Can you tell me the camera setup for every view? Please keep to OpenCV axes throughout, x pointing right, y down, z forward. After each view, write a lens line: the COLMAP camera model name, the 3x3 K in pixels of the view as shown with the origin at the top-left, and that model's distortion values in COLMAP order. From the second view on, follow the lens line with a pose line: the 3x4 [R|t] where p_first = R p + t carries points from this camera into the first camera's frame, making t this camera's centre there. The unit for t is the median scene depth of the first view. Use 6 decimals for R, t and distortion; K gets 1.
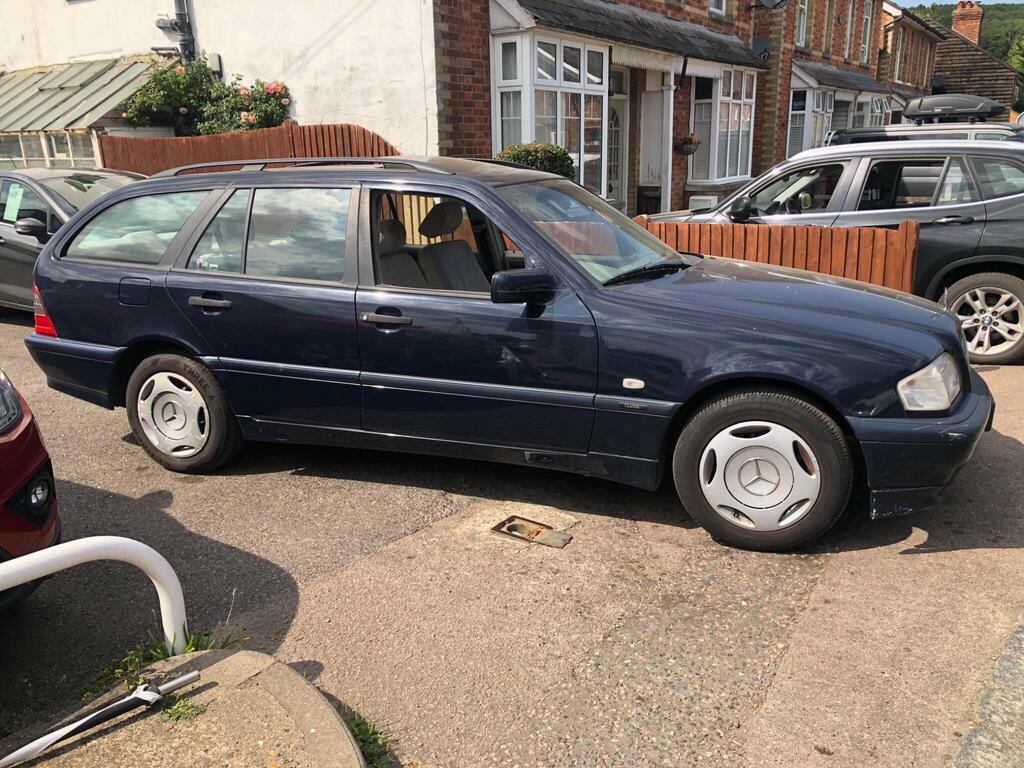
lens RADIAL K [[866.8, 0, 525.5], [0, 866.8, 382.9], [0, 0, 1]] dist [0.020727, -0.020784]
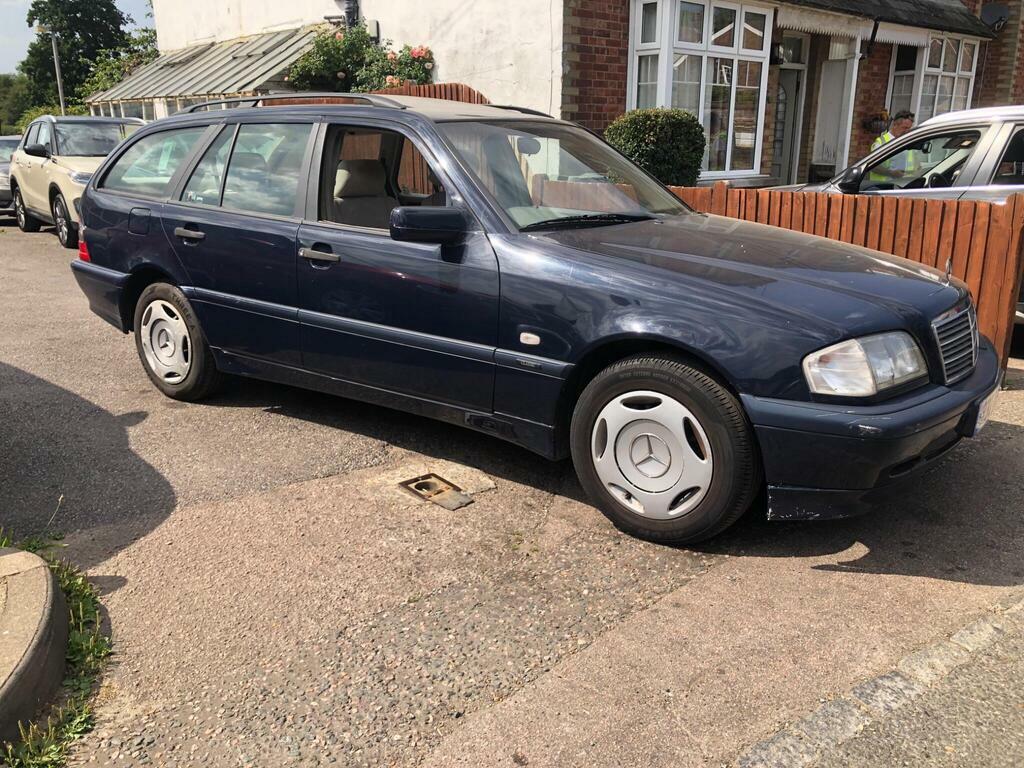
lens RADIAL K [[866.8, 0, 519.7], [0, 866.8, 387.8], [0, 0, 1]] dist [0.020727, -0.020784]
pose [[0.961923, 0.096965, -0.255544, 0.275755], [-0.091890, 0.995263, 0.031753, 0.019070], [0.257412, -0.007062, 0.966276, 0.098666]]
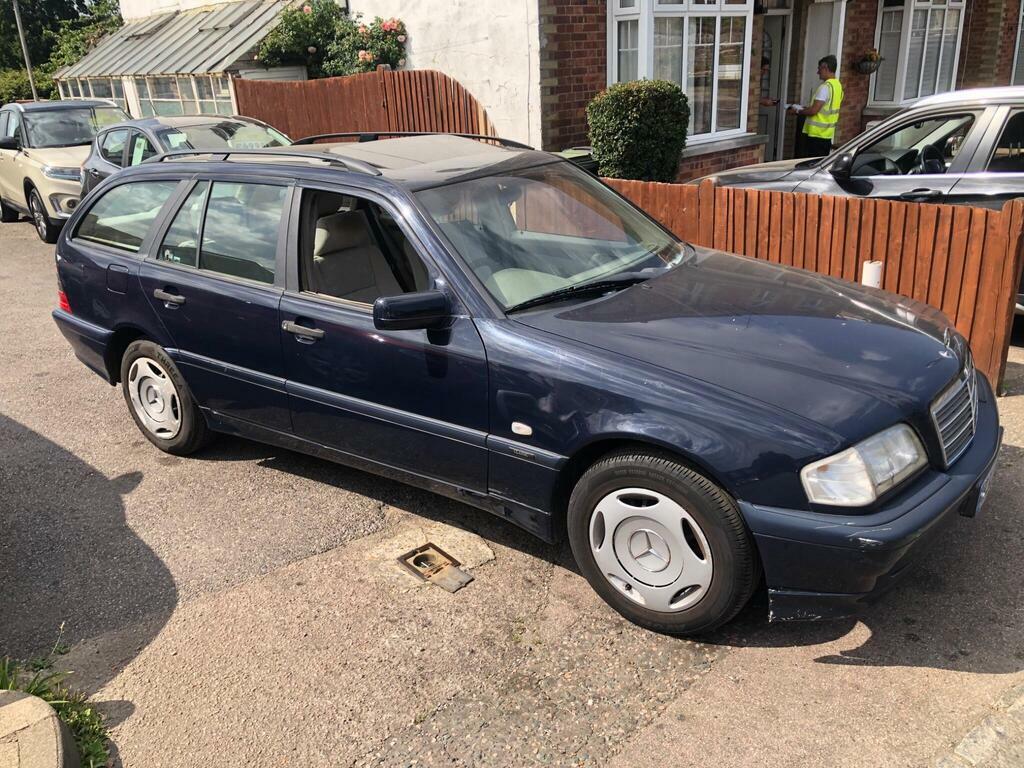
lens RADIAL K [[866.8, 0, 507.5], [0, 866.8, 377.8], [0, 0, 1]] dist [0.020727, -0.020784]
pose [[0.964591, 0.067196, -0.255046, 0.263057], [-0.041593, 0.993656, 0.104488, -0.113272], [0.260449, -0.090180, 0.961267, 0.114789]]
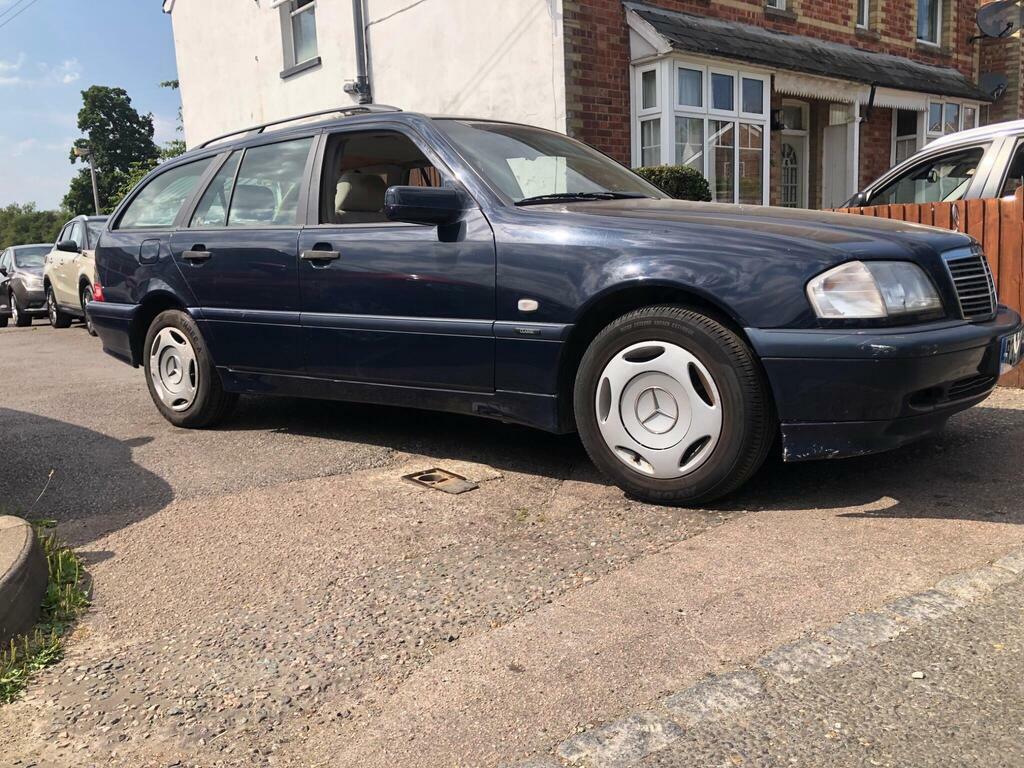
lens RADIAL K [[866.8, 0, 510.5], [0, 866.8, 380.3], [0, 0, 1]] dist [0.020727, -0.020784]
pose [[0.952960, 0.022889, -0.302229, 0.296930], [-0.054546, 0.993815, -0.096724, 0.128928], [0.298146, 0.108660, 0.948315, 0.129269]]
